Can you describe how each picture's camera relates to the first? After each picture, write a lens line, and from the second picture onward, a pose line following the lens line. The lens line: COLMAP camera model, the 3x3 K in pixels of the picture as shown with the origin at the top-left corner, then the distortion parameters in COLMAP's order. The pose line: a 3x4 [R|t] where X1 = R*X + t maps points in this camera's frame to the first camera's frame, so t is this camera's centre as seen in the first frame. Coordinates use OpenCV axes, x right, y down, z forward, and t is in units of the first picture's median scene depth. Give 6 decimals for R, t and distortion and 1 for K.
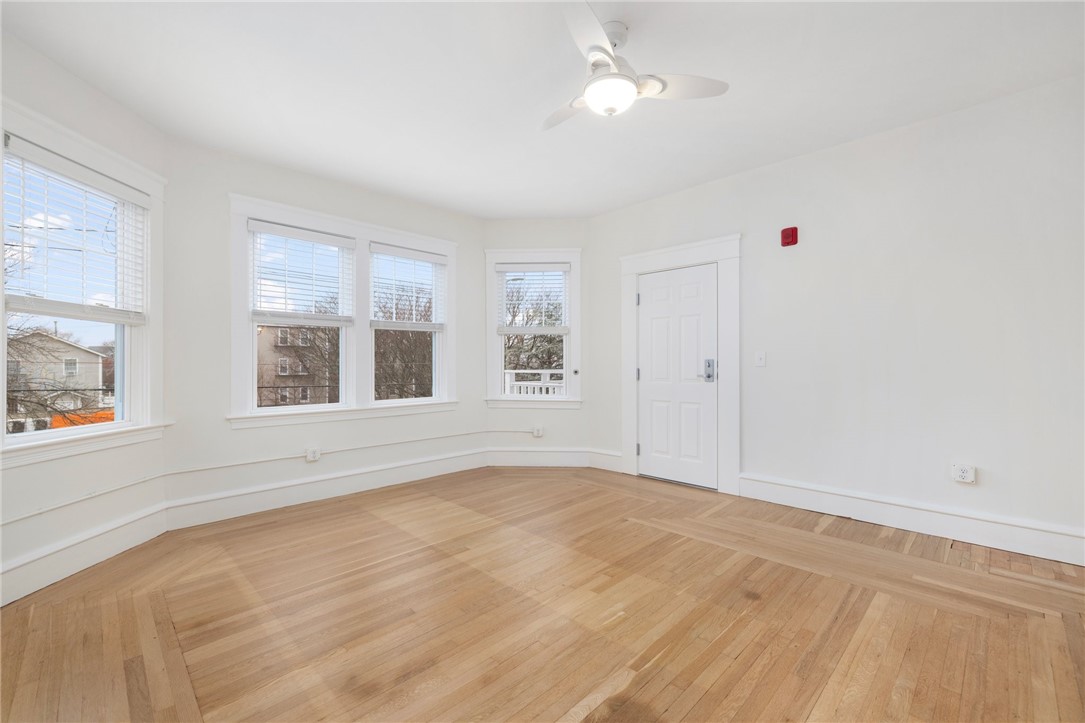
lens RADIAL K [[453.4, 0, 537.0], [0, 453.4, 365.2], [0, 0, 1]] dist [-0.002198, 0.000053]
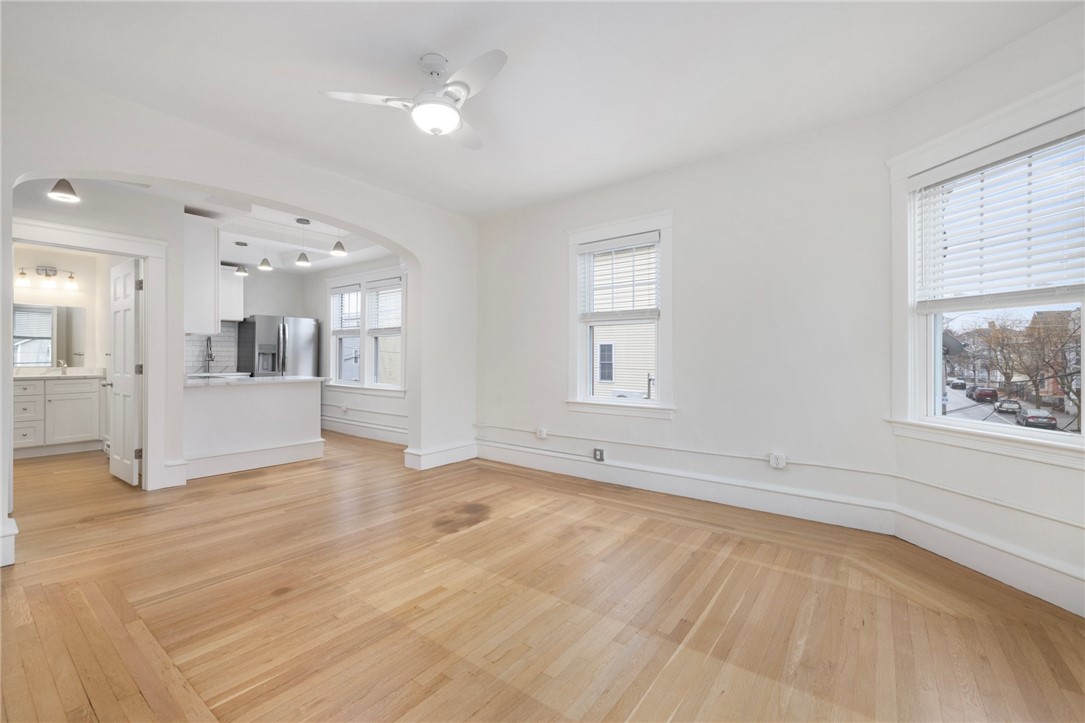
lens RADIAL K [[453.4, 0, 536.1], [0, 453.4, 352.9], [0, 0, 1]] dist [-0.002198, 0.000053]
pose [[-0.989609, -0.005716, -0.143668, 0.048927], [-0.005486, 0.999983, -0.001996, -0.004049], [0.143677, -0.001187, -0.989624, 1.339006]]
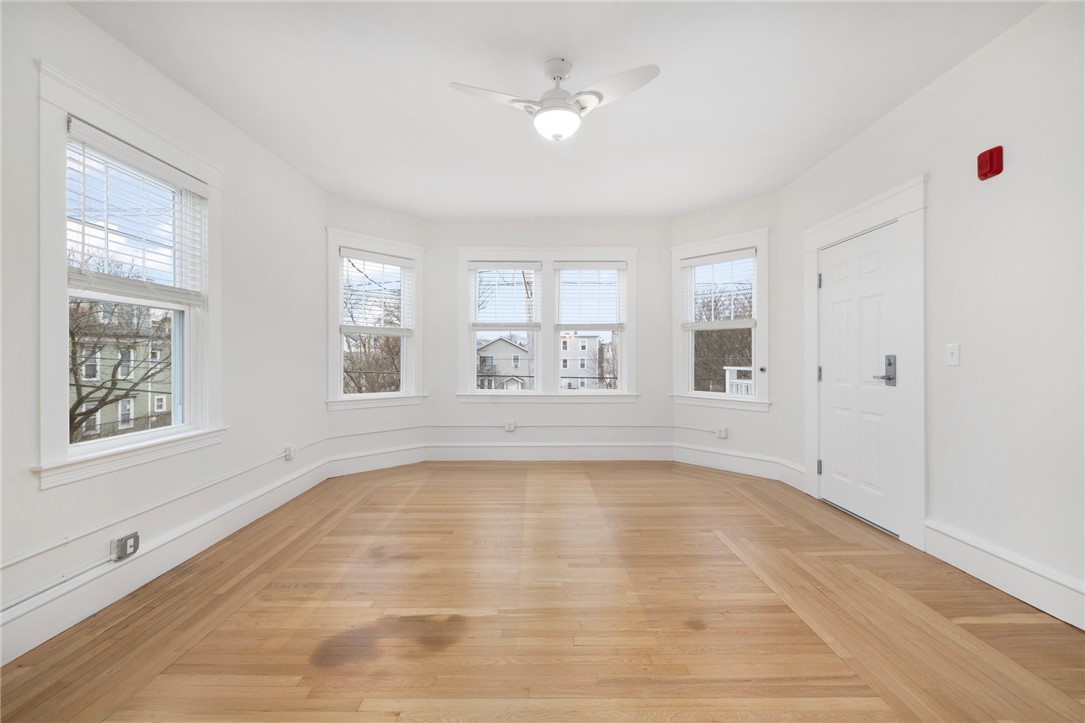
lens RADIAL K [[453.4, 0, 540.5], [0, 453.4, 355.3], [0, 0, 1]] dist [-0.002198, 0.000053]
pose [[0.714415, -0.002918, -0.699716, 0.573631], [-0.006346, 0.999923, -0.010650, -0.000898], [0.699694, 0.012049, 0.714341, 0.102942]]
